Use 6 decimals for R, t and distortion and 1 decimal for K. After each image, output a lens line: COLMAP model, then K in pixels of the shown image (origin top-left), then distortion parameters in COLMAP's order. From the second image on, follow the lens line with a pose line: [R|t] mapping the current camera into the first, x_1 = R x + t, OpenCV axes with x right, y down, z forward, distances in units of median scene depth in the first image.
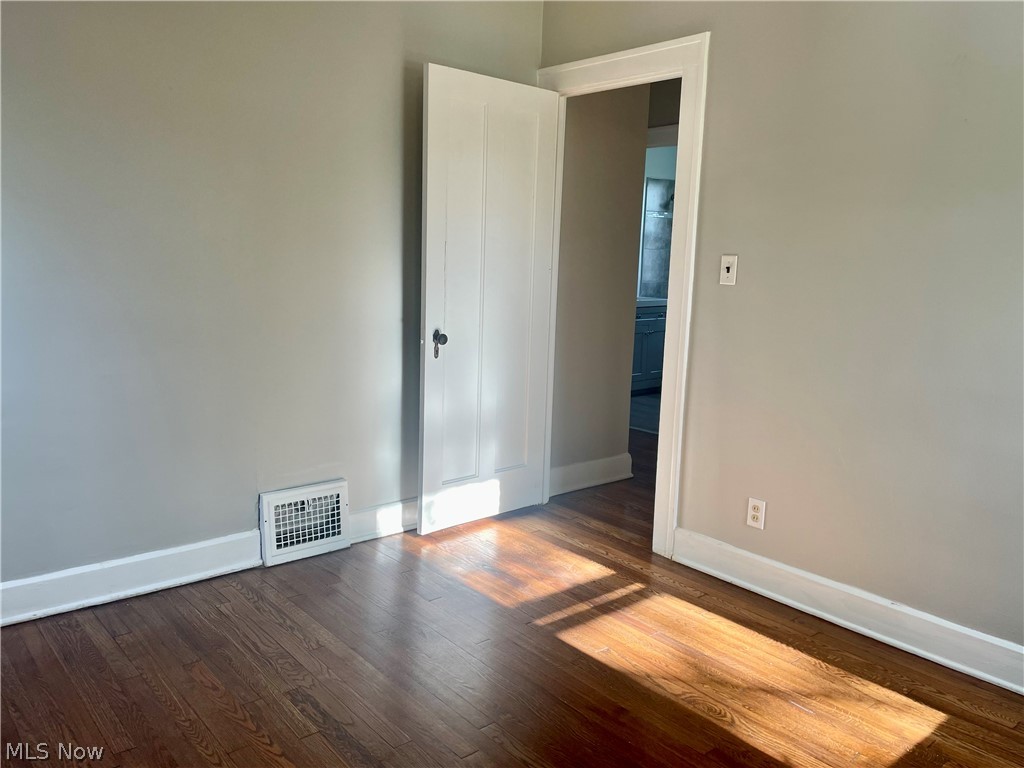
lens RADIAL K [[859.4, 0, 509.2], [0, 859.4, 385.0], [0, 0, 1]] dist [0.057258, -0.040401]
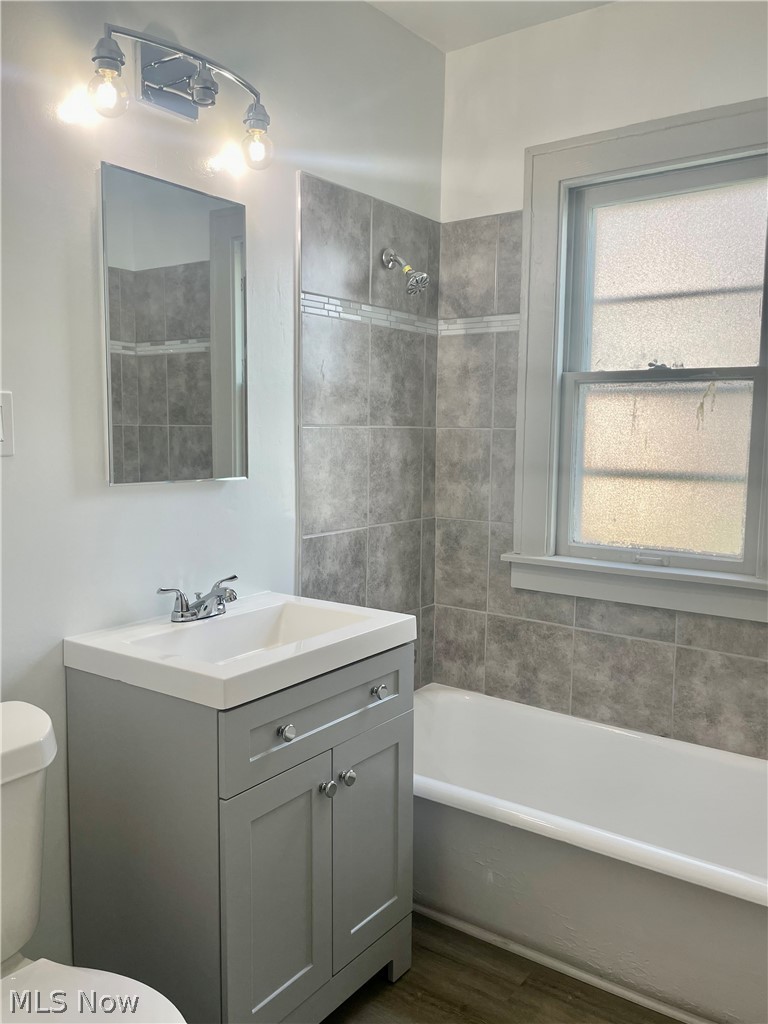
lens RADIAL K [[836.3, 0, 376.8], [0, 836.3, 518.1], [0, 0, 1]] dist [0.092469, -0.112139]
pose [[0.972061, -0.050329, 0.229268, 0.112755], [0.059084, 0.997757, -0.031477, -0.114790], [-0.227170, 0.044143, 0.972854, 0.711203]]
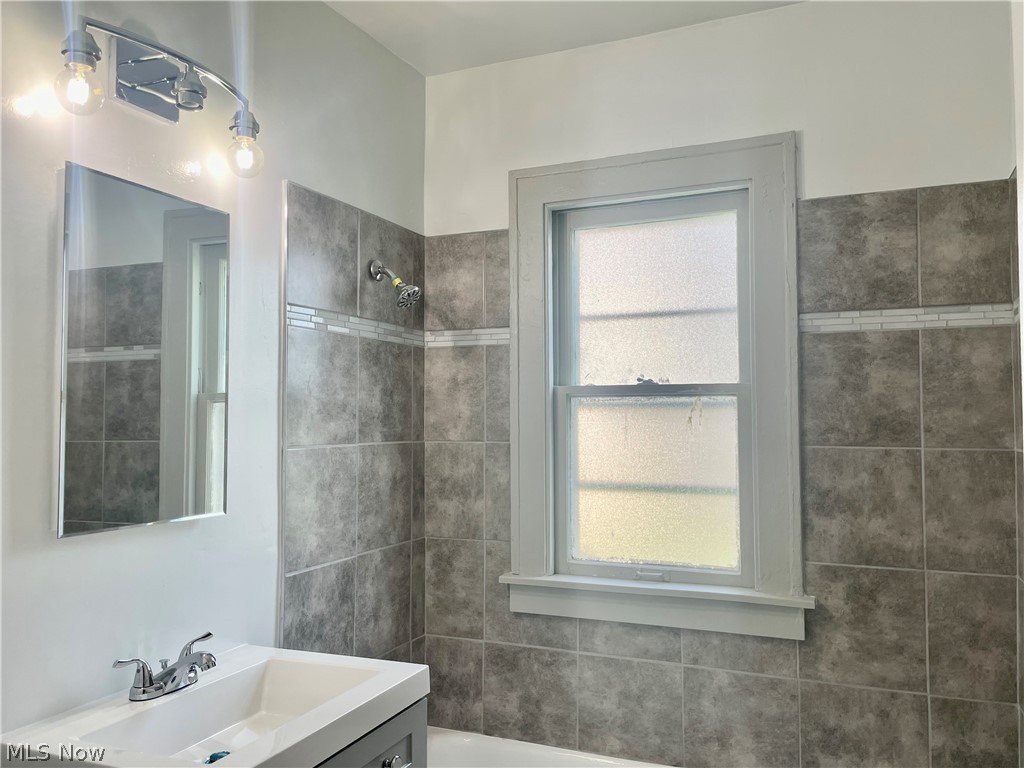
lens RADIAL K [[836.3, 0, 521.4], [0, 836.3, 384.8], [0, 0, 1]] dist [0.092469, -0.112139]
pose [[0.887041, -0.018836, 0.461305, 0.100652], [0.104158, 0.981573, -0.160204, -0.126744], [-0.449787, 0.190156, 0.872658, 0.732939]]
